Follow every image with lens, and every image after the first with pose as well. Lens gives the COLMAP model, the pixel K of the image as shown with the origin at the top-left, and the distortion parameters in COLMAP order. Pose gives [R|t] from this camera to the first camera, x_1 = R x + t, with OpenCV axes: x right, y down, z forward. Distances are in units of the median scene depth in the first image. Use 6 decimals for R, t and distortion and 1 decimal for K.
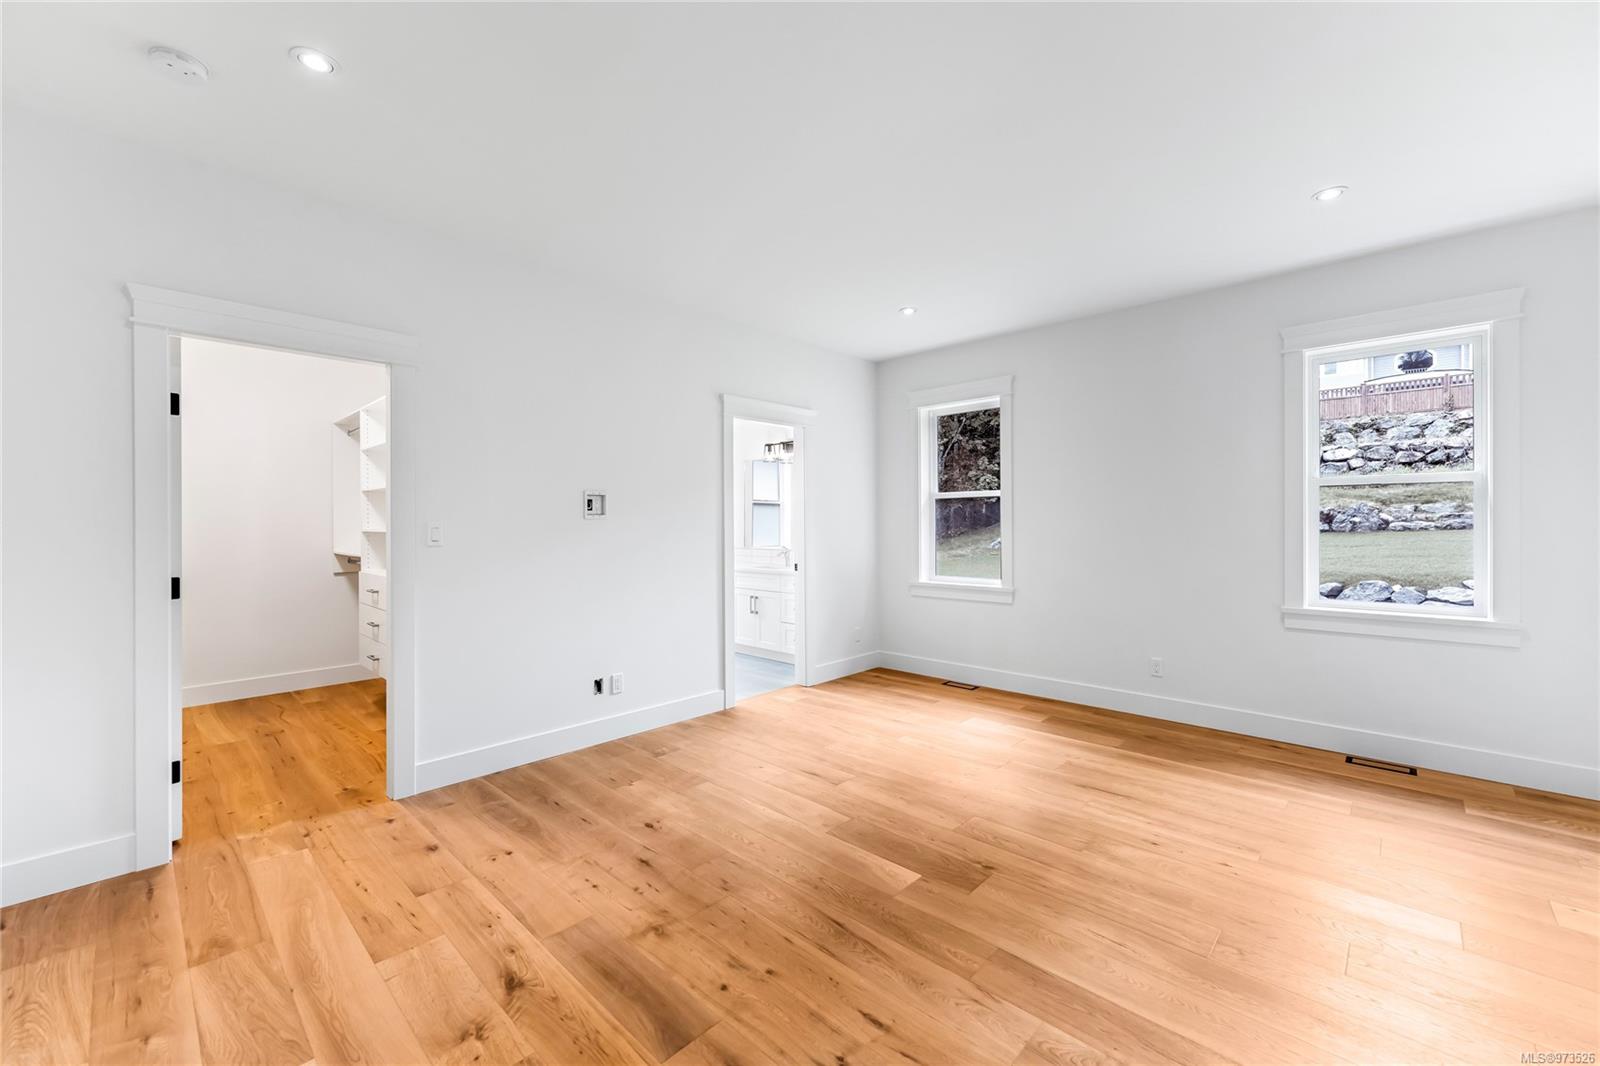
lens RADIAL K [[639.8, 0, 792.8], [0, 639.8, 544.4], [0, 0, 1]] dist [0.004558, -0.000362]
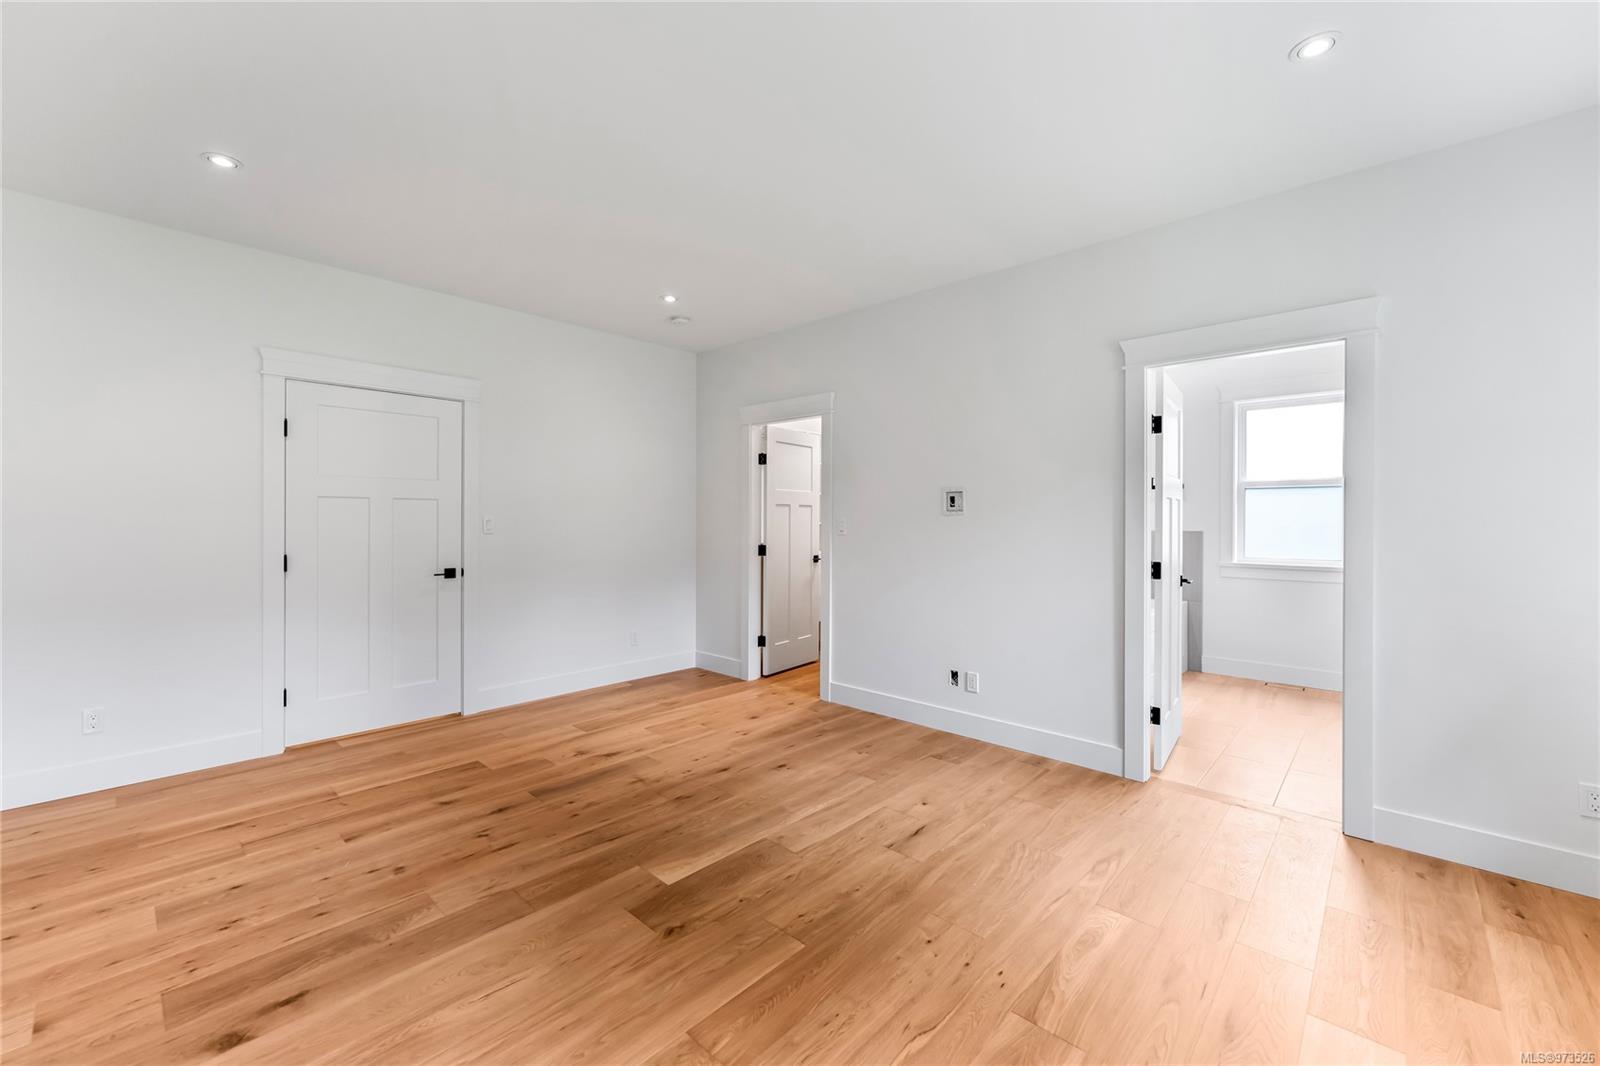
lens RADIAL K [[639.8, 0, 792.9], [0, 639.8, 519.1], [0, 0, 1]] dist [0.004558, -0.000362]
pose [[0.012348, 0.002814, -0.999920, 0.947081], [-0.034346, 0.999407, 0.002388, -0.035397], [0.999334, 0.034314, 0.012437, 0.937184]]
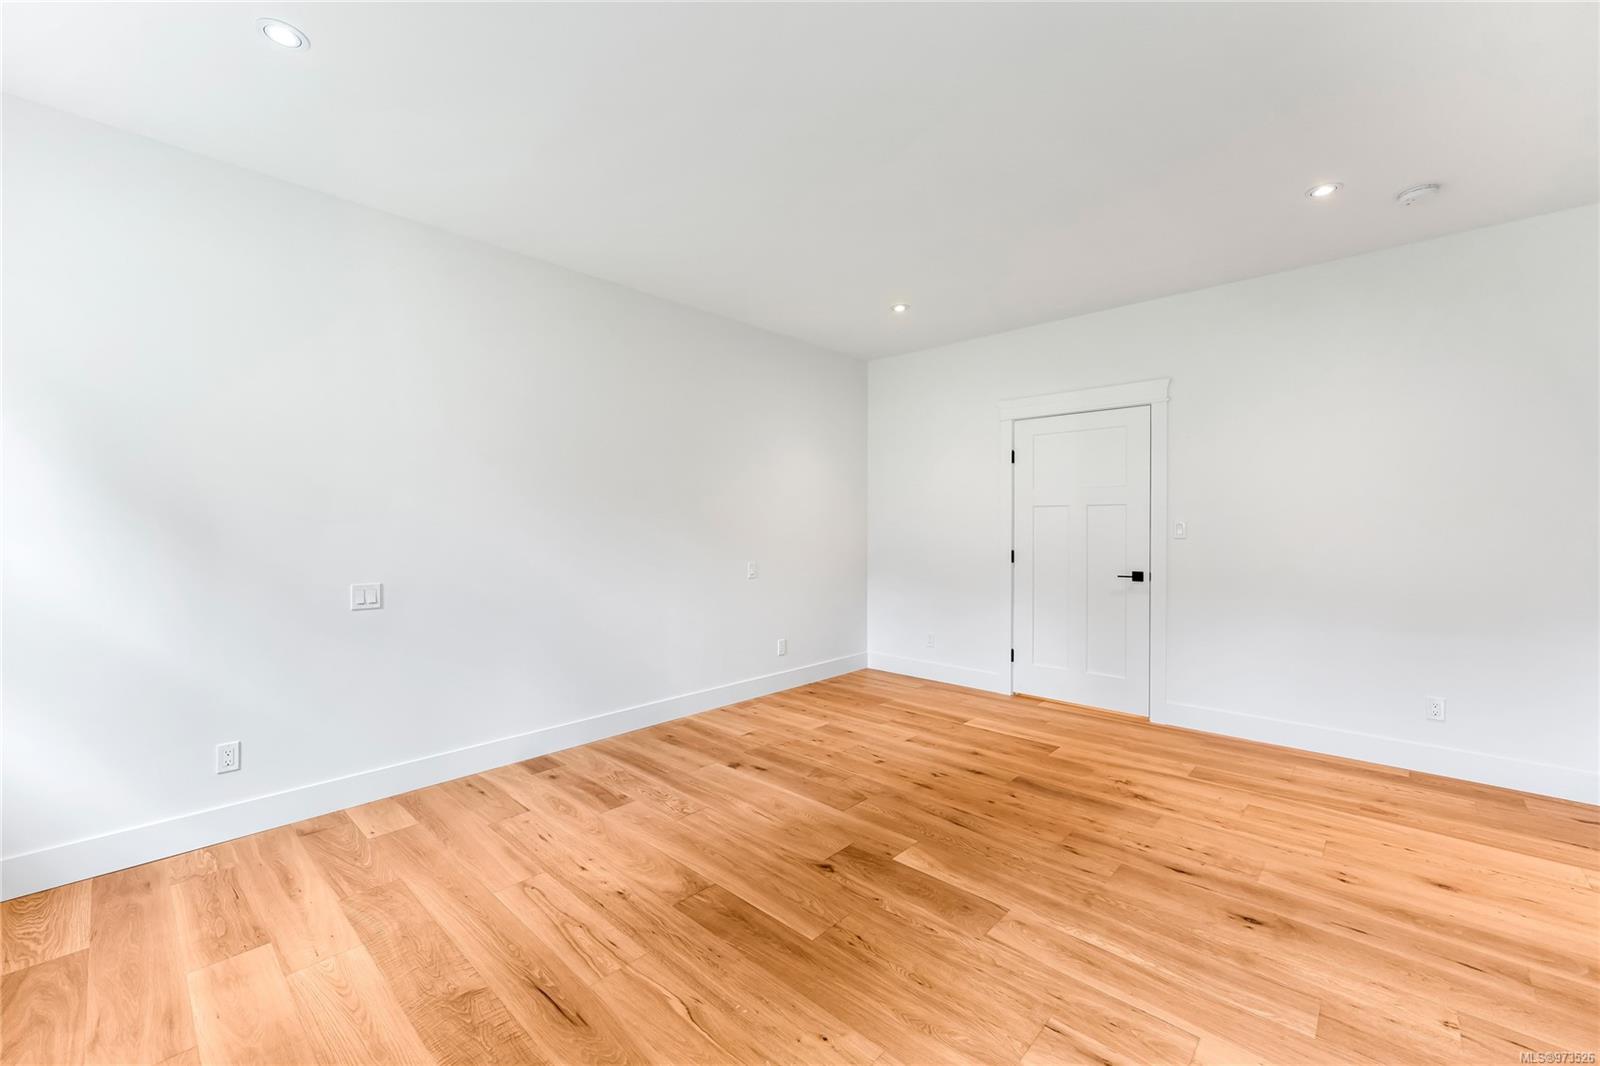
lens RADIAL K [[639.8, 0, 793.2], [0, 639.8, 525.0], [0, 0, 1]] dist [0.004558, -0.000362]
pose [[-0.999829, 0.002891, -0.018264, 0.307792], [0.002379, 0.999604, 0.028029, -0.044542], [0.018338, 0.027981, -0.999440, 1.637752]]
